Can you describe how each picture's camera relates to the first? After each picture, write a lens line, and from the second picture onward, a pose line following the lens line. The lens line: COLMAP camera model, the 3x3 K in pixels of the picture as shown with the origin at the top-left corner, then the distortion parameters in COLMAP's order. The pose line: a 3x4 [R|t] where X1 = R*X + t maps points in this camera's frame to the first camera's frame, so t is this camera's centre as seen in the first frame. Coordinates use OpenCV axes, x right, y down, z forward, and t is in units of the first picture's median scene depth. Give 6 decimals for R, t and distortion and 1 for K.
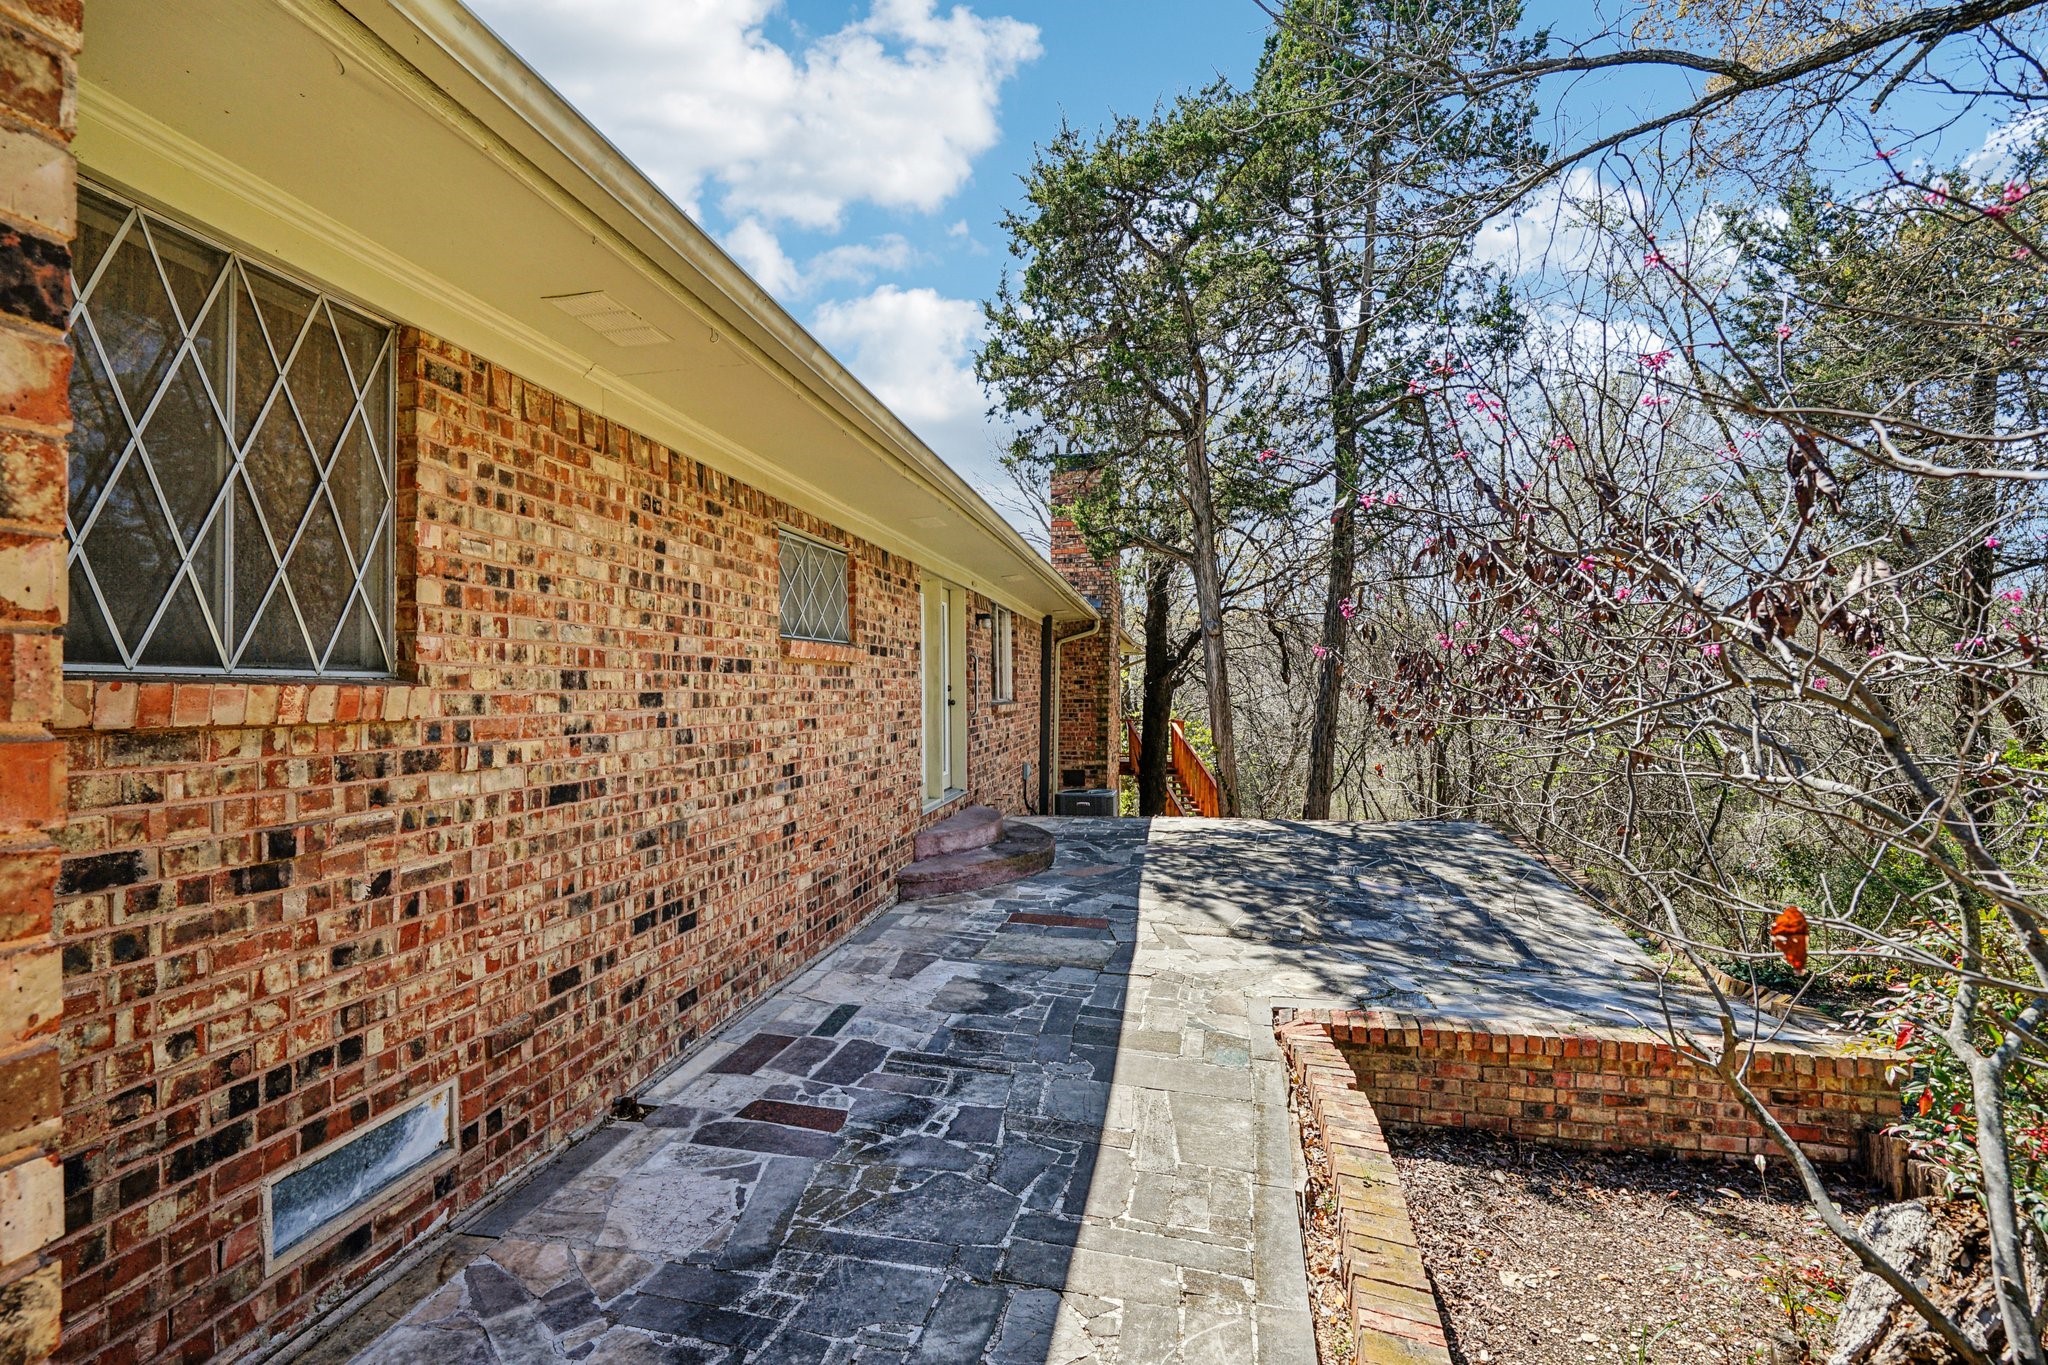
lens RADIAL K [[969.6, 0, 1009.7], [0, 969.6, 680.3], [0, 0, 1]] dist [-0.069327, 0.033747]
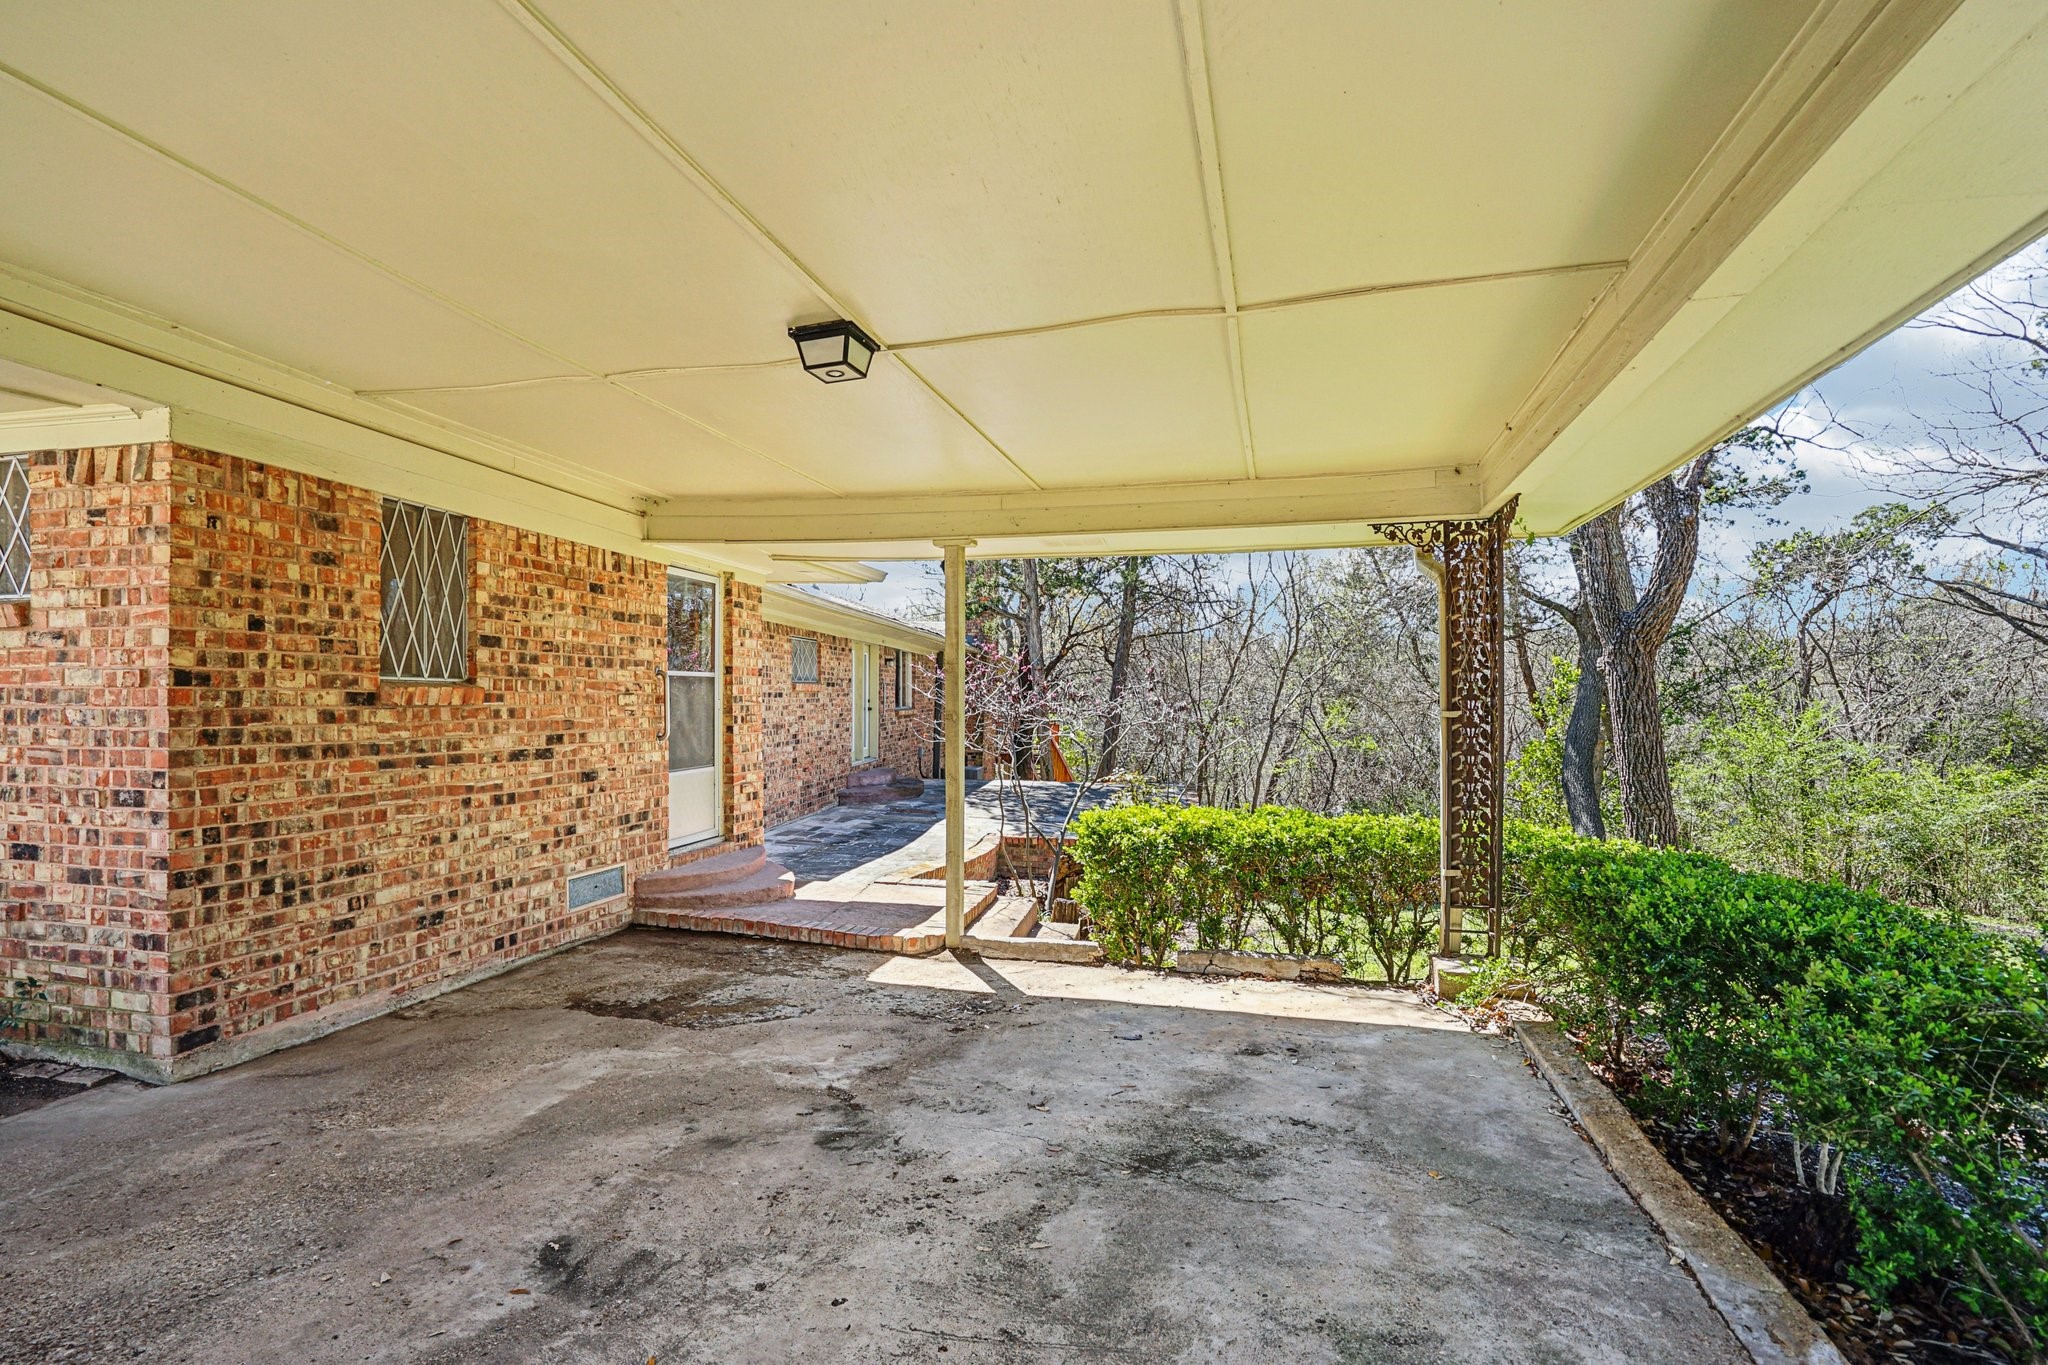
lens RADIAL K [[969.6, 0, 1009.7], [0, 969.6, 680.3], [0, 0, 1]] dist [-0.069327, 0.033747]
pose [[0.998353, 0.013363, 0.055797, 0.139482], [-0.013078, 0.999900, -0.005473, -0.034117], [-0.055864, 0.004734, 0.998427, -1.159808]]
